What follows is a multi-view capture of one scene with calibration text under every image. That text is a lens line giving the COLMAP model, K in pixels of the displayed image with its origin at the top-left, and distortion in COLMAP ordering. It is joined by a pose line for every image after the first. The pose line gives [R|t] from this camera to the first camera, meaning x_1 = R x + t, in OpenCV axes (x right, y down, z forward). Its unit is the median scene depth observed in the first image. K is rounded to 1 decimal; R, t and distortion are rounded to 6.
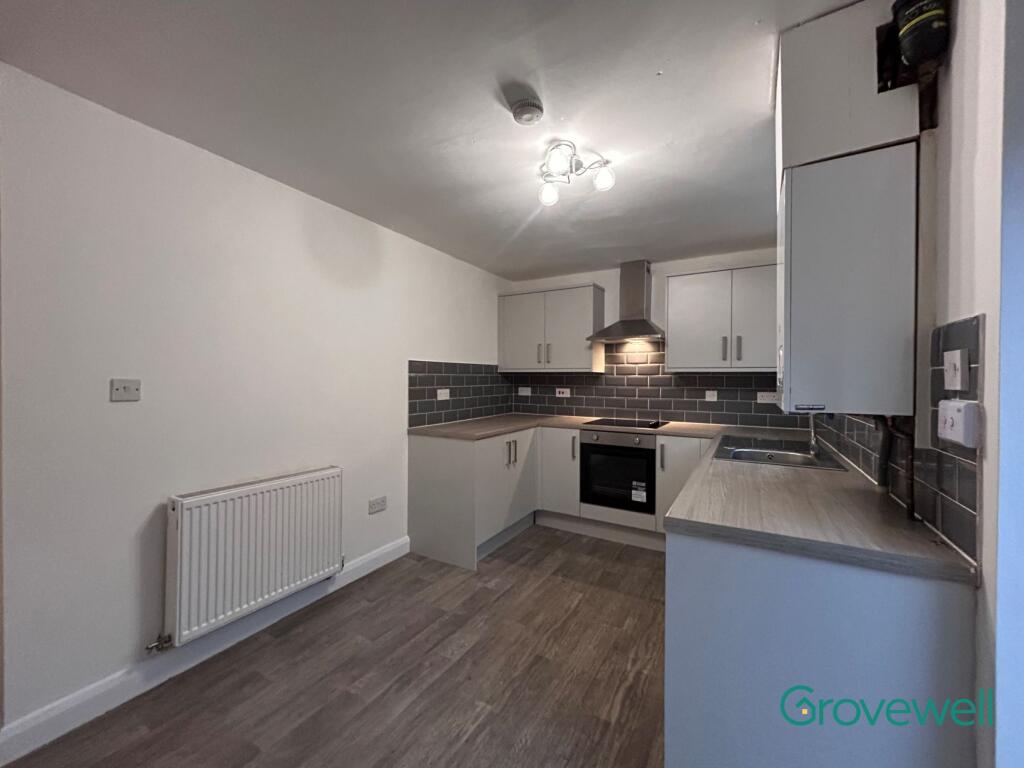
lens RADIAL K [[411.6, 0, 505.8], [0, 411.6, 383.8], [0, 0, 1]] dist [-0.000124, 0.000313]
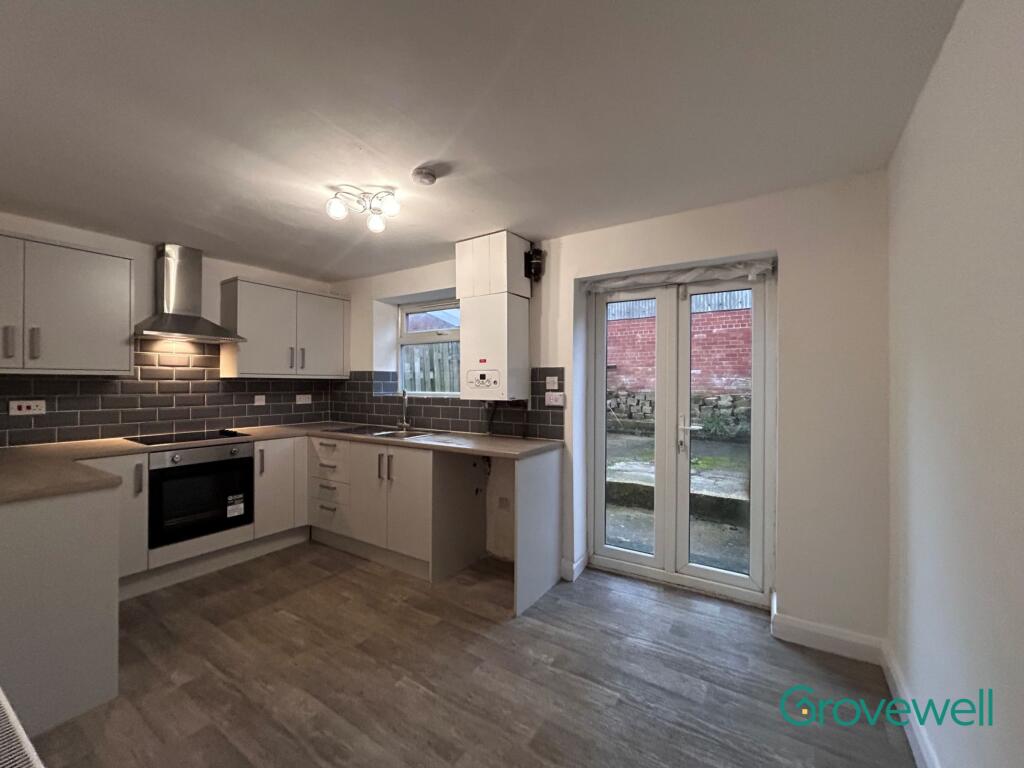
lens RADIAL K [[422.7, 0, 506.2], [0, 422.7, 383.9], [0, 0, 1]] dist [-0.001957, 0.000321]
pose [[0.042939, -0.004778, 0.999066, -0.617451], [0.010000, 0.999941, 0.004352, -0.012483], [-0.999028, 0.009804, 0.042985, 0.347101]]
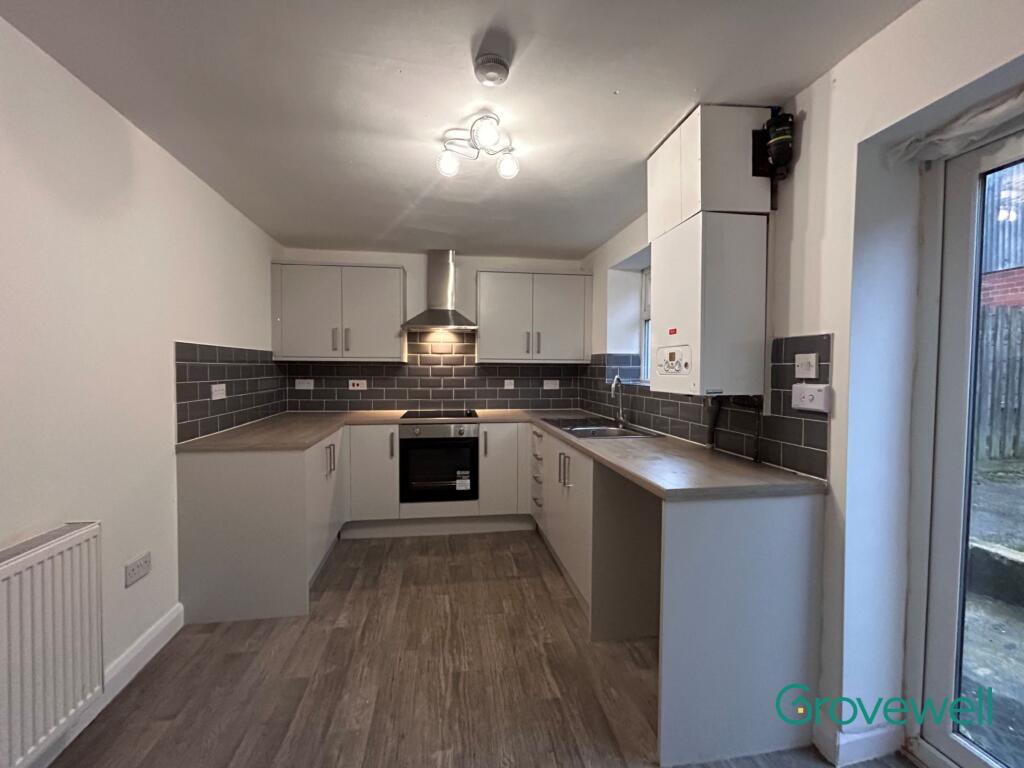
lens RADIAL K [[422.7, 0, 506.2], [0, 422.7, 383.9], [0, 0, 1]] dist [-0.001957, 0.000321]
pose [[0.771773, -0.023319, 0.635470, -0.256624], [0.006973, 0.999578, 0.028211, -0.004914], [-0.635860, -0.017342, 0.771610, 0.132833]]
